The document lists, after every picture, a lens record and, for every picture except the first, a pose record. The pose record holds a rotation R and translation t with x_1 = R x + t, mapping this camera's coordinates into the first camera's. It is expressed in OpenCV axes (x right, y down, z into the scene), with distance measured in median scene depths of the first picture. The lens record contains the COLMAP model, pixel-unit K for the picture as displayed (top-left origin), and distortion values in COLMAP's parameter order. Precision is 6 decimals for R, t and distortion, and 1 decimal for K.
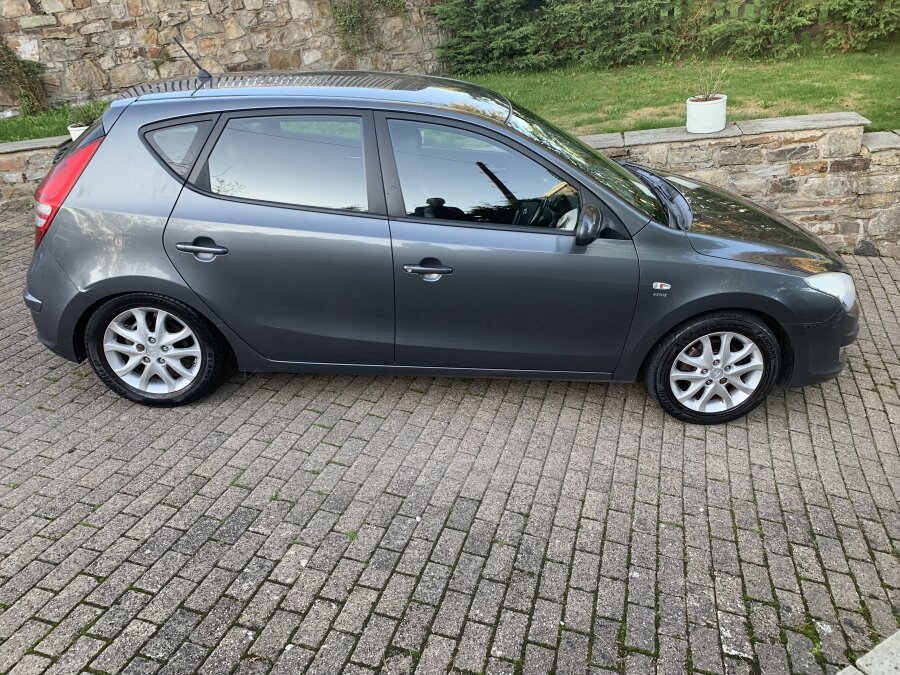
lens RADIAL K [[695.6, 0, 456.5], [0, 695.6, 338.9], [0, 0, 1]] dist [0.019970, -0.012698]
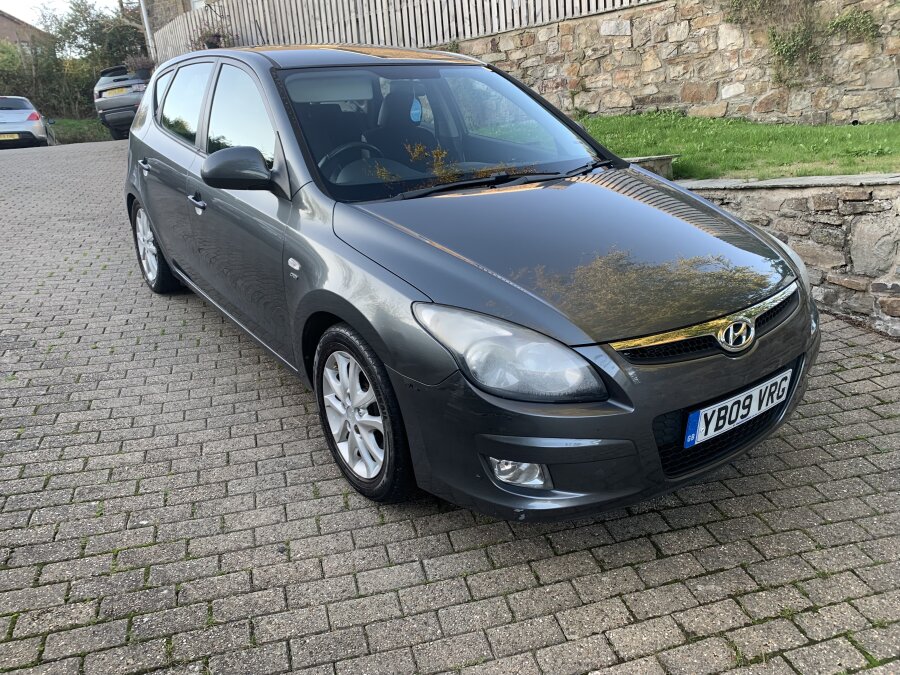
lens RADIAL K [[695.6, 0, 453.8], [0, 695.6, 333.9], [0, 0, 1]] dist [0.019970, -0.012698]
pose [[0.569146, 0.264145, -0.778653, 0.407016], [-0.348360, 0.935265, 0.062644, -0.045333], [0.744794, 0.235598, 0.624320, 0.265954]]
